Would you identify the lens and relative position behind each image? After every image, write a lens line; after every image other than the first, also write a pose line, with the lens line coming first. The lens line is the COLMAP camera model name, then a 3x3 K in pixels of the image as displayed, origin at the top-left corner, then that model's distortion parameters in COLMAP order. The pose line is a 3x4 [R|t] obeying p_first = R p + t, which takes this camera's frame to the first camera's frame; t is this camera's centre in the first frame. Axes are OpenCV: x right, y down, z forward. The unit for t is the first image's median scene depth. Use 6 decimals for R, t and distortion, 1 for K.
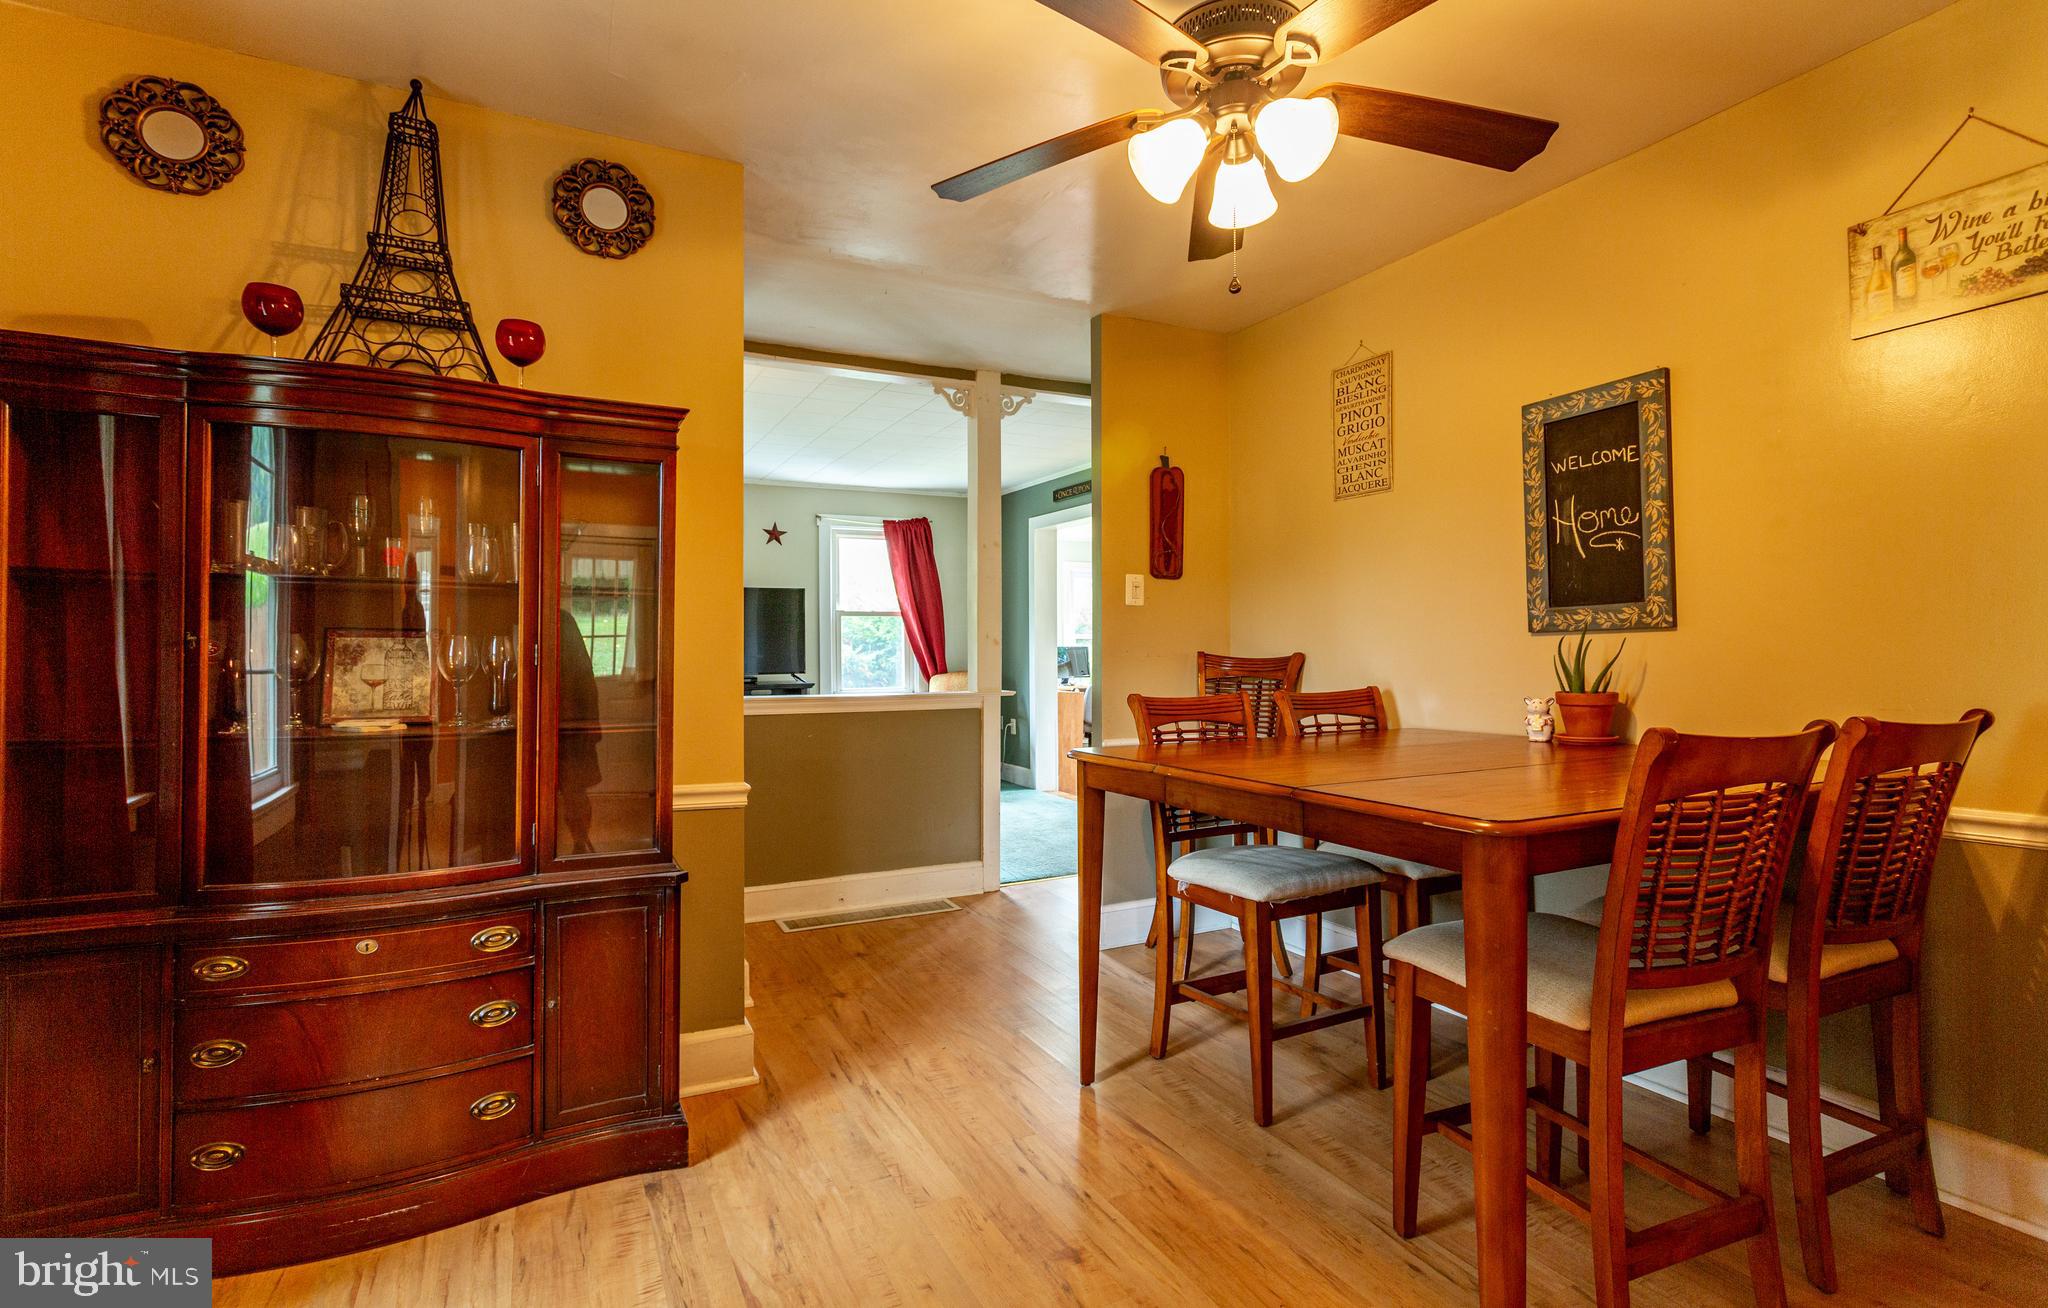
lens RADIAL K [[971.7, 0, 1021.2], [0, 971.7, 632.8], [0, 0, 1]] dist [-0.011268, 0.001668]
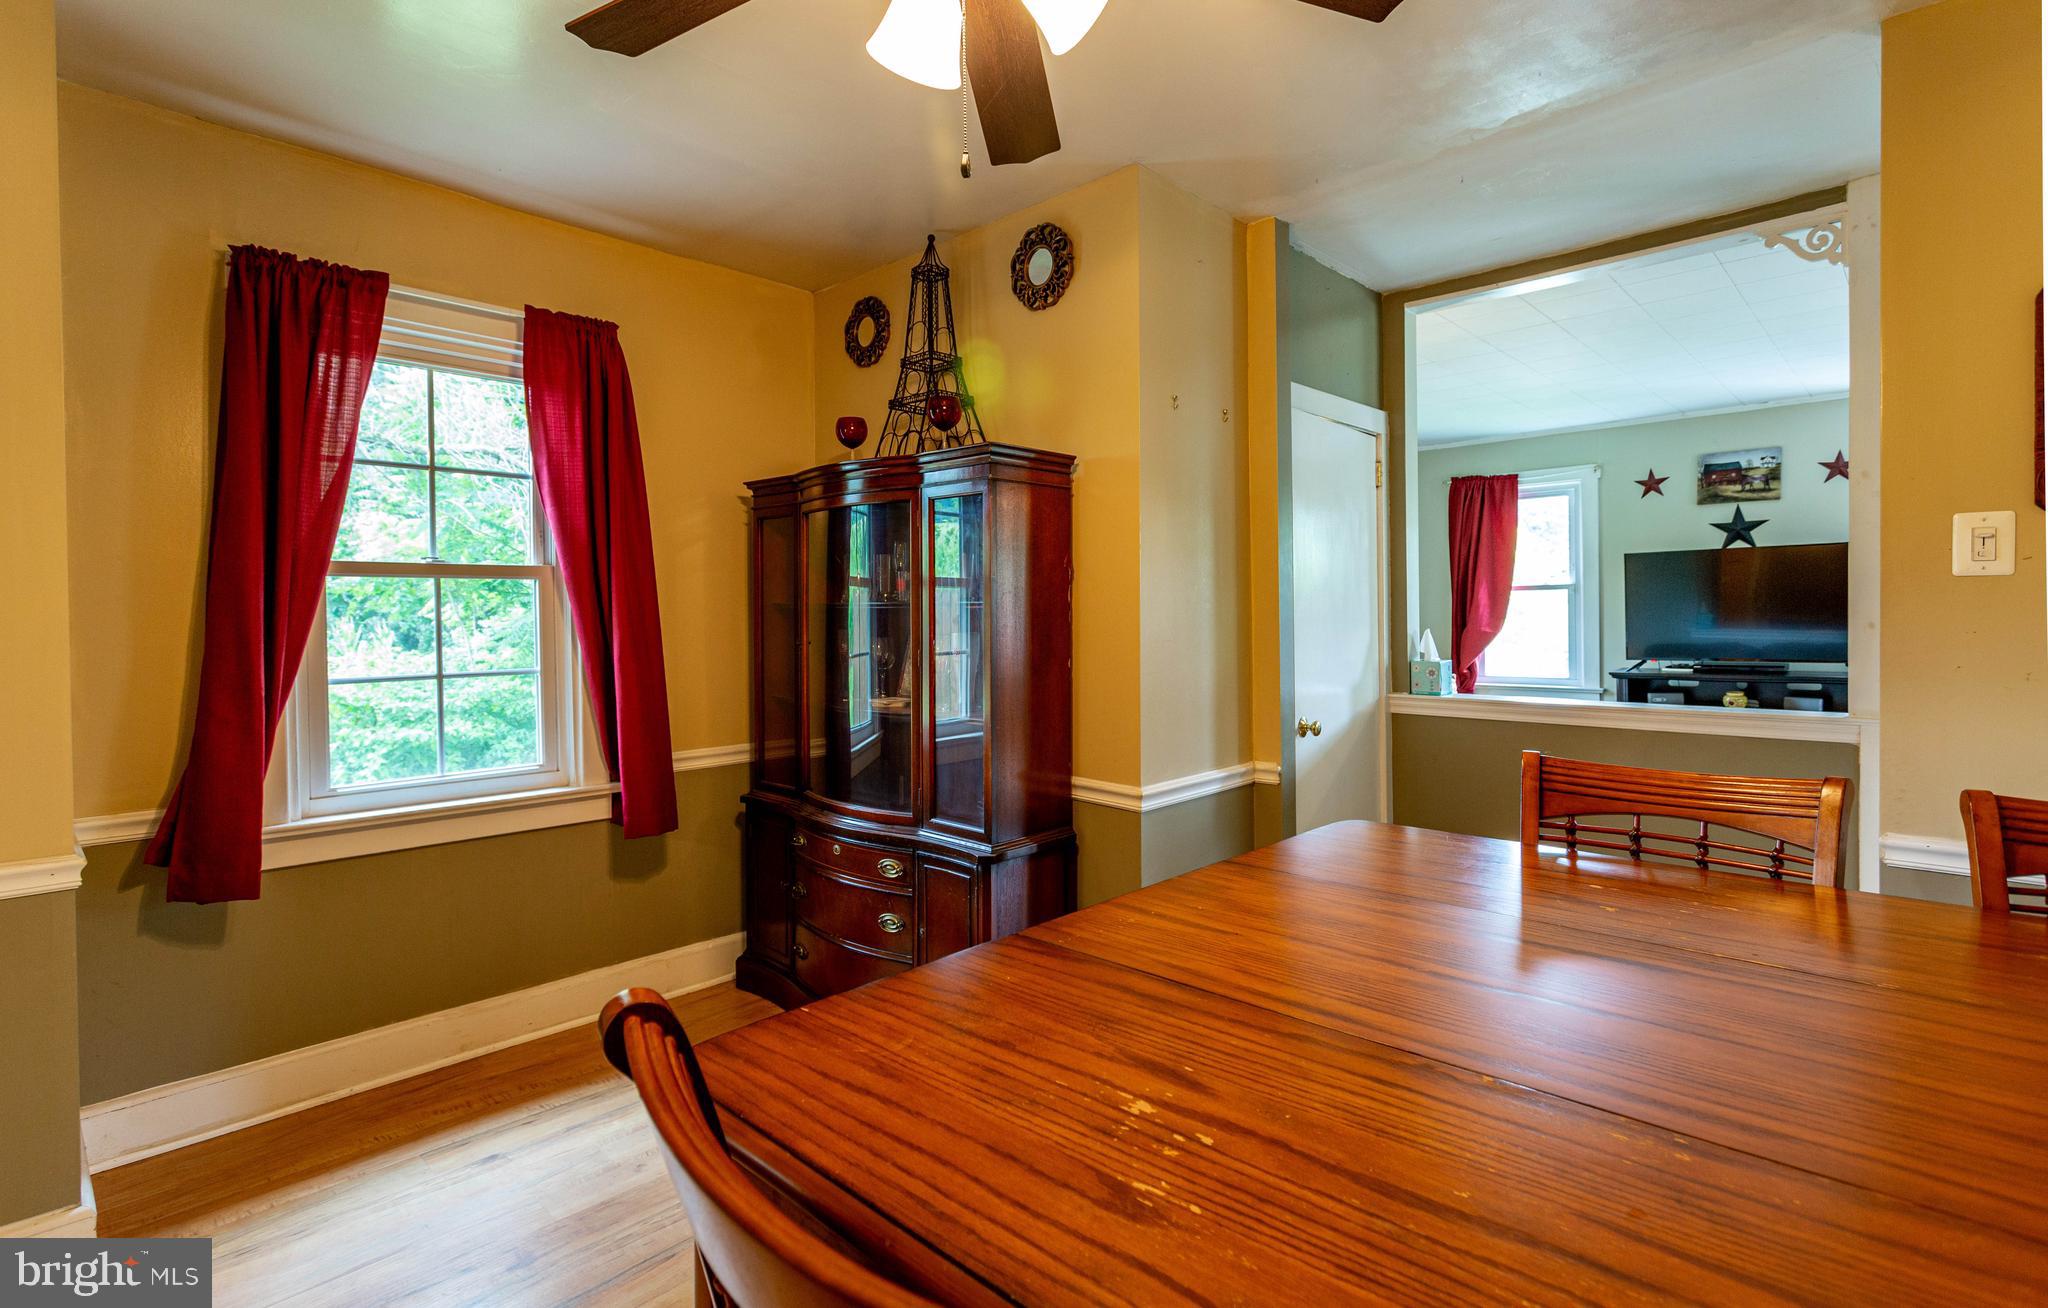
lens RADIAL K [[971.7, 0, 1021.2], [0, 971.7, 632.8], [0, 0, 1]] dist [-0.011268, 0.001668]
pose [[0.339540, 0.013291, -0.940498, 0.736015], [0.023595, 0.999465, 0.022642, -0.037810], [0.940296, -0.029879, 0.339045, 0.660427]]
